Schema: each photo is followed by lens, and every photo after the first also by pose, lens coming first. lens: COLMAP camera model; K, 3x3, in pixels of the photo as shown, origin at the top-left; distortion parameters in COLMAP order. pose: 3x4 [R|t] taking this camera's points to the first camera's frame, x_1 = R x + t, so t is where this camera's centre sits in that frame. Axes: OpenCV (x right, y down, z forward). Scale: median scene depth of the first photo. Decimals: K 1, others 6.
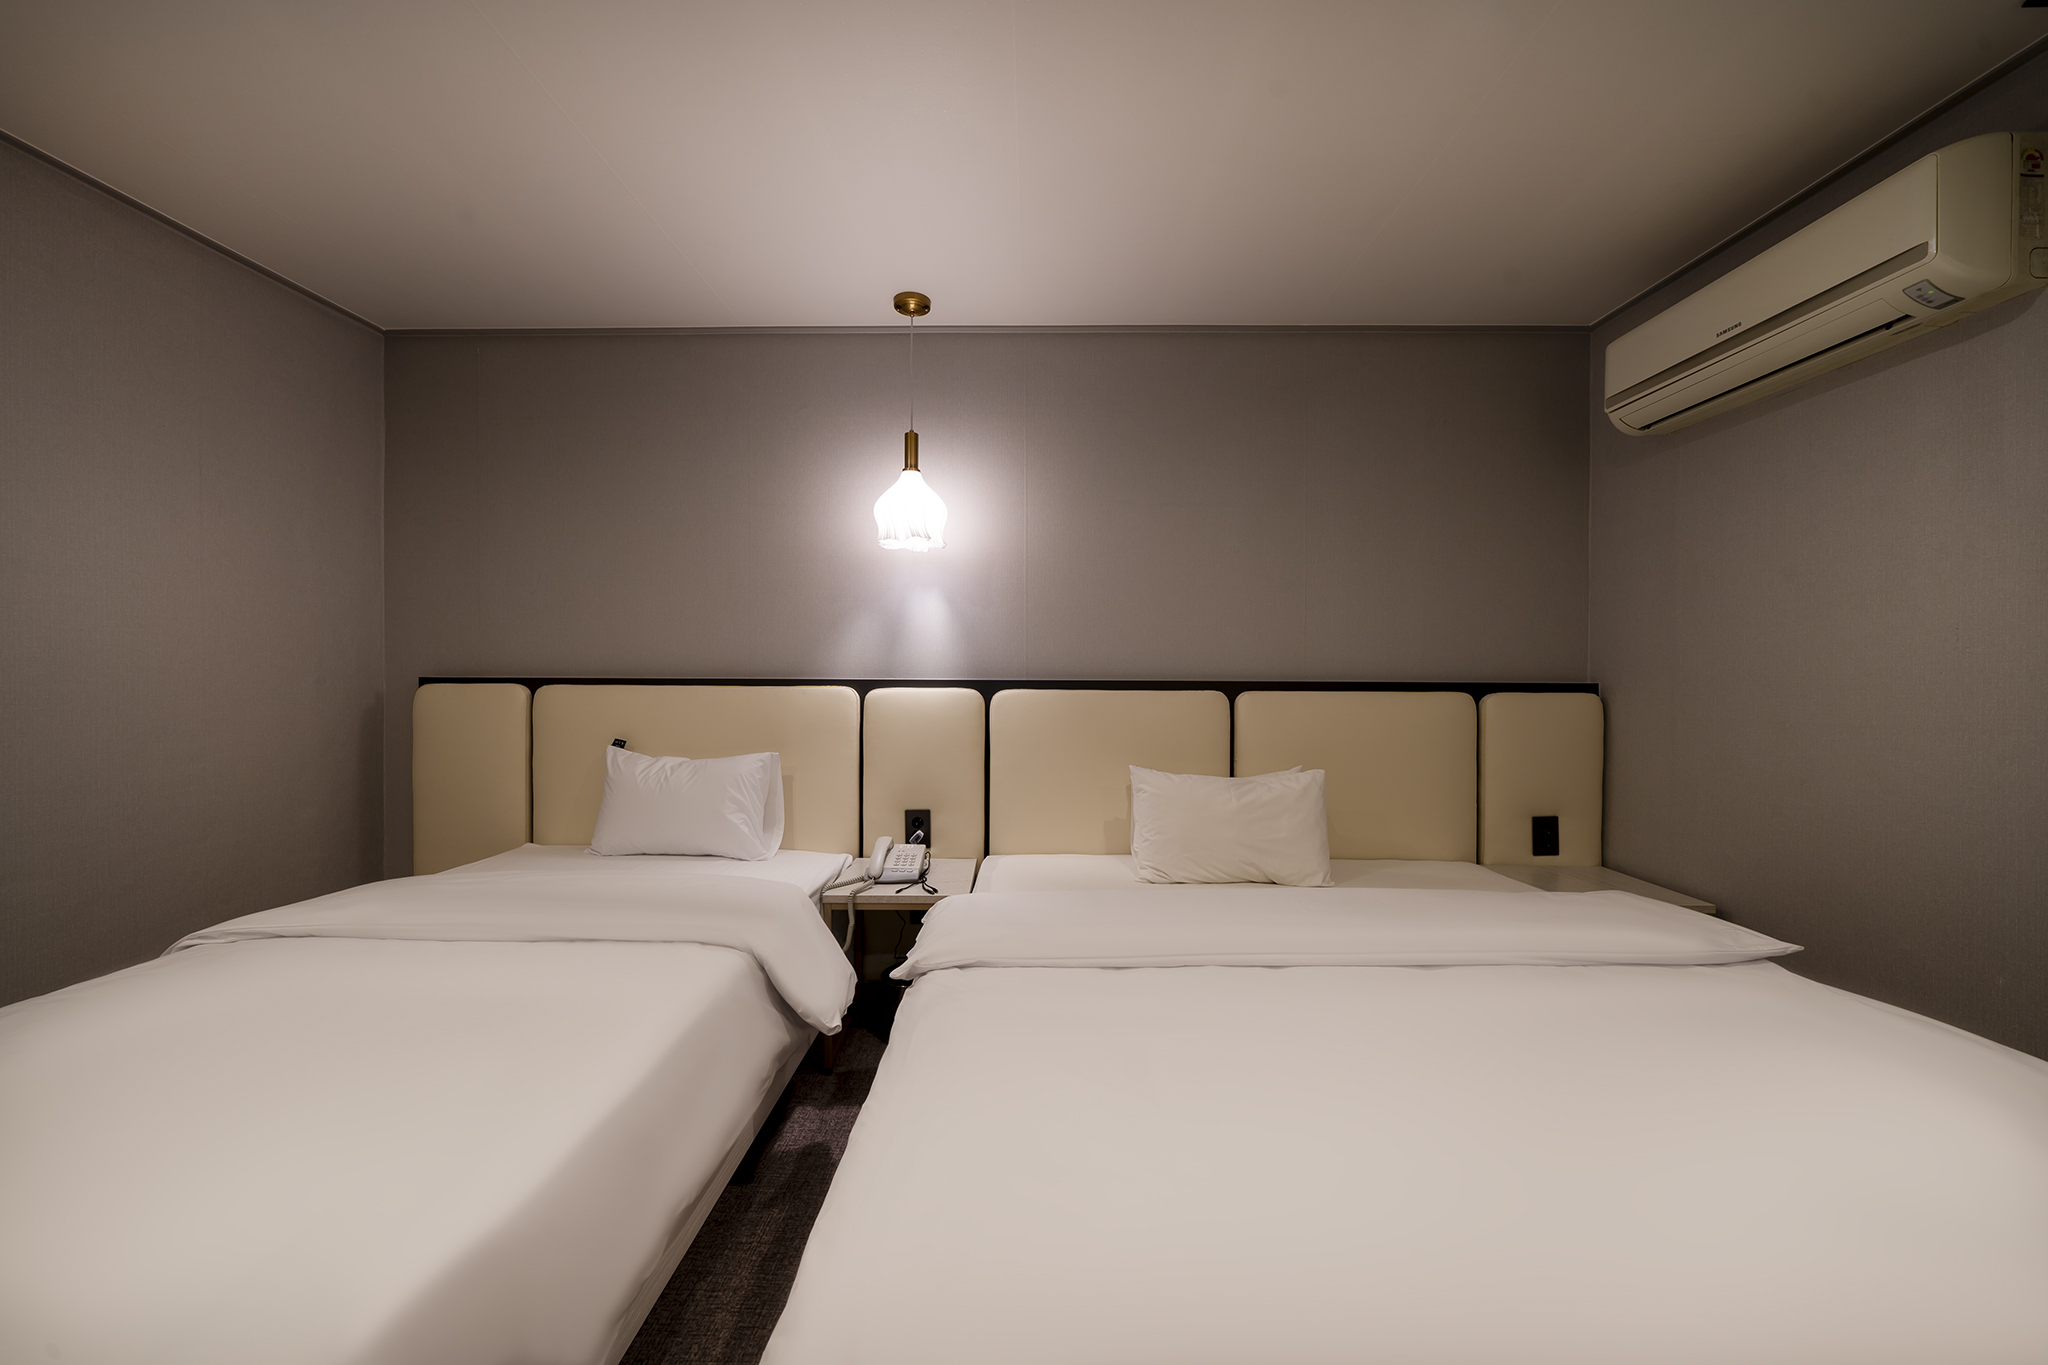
lens RADIAL K [[710.2, 0, 1021.4], [0, 710.2, 685.8], [0, 0, 1]] dist [-0.003204, -0.000994]
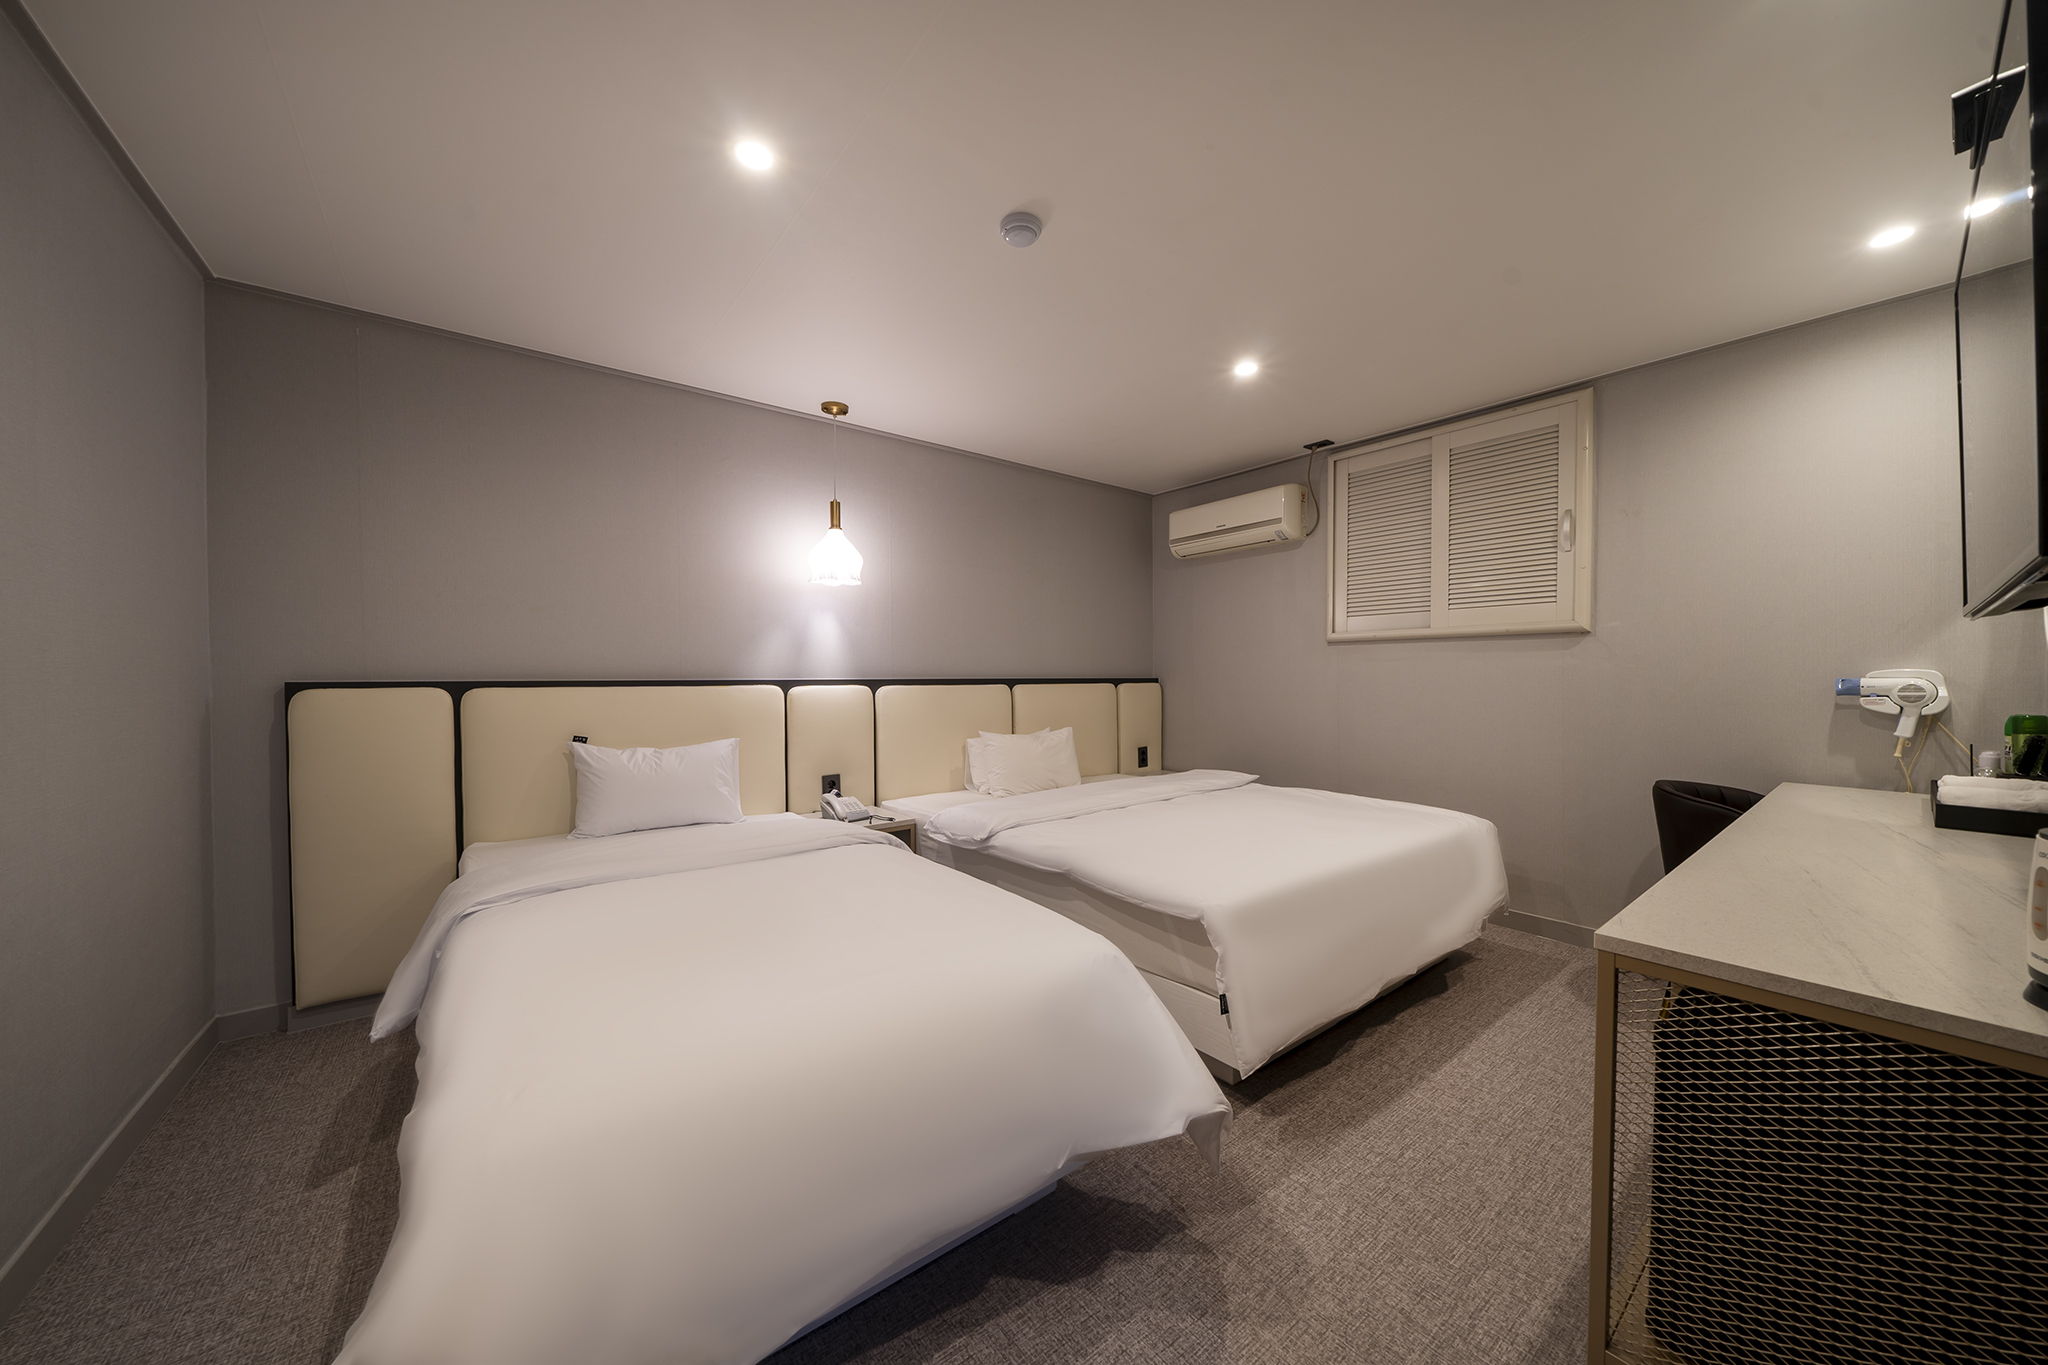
lens RADIAL K [[710.2, 0, 1037.1], [0, 710.2, 680.0], [0, 0, 1]] dist [-0.003204, -0.000994]
pose [[0.768219, -0.010771, 0.640097, -0.717539], [0.013025, 0.999914, 0.001193, -0.004007], [-0.640055, 0.007420, 0.768294, -0.303446]]
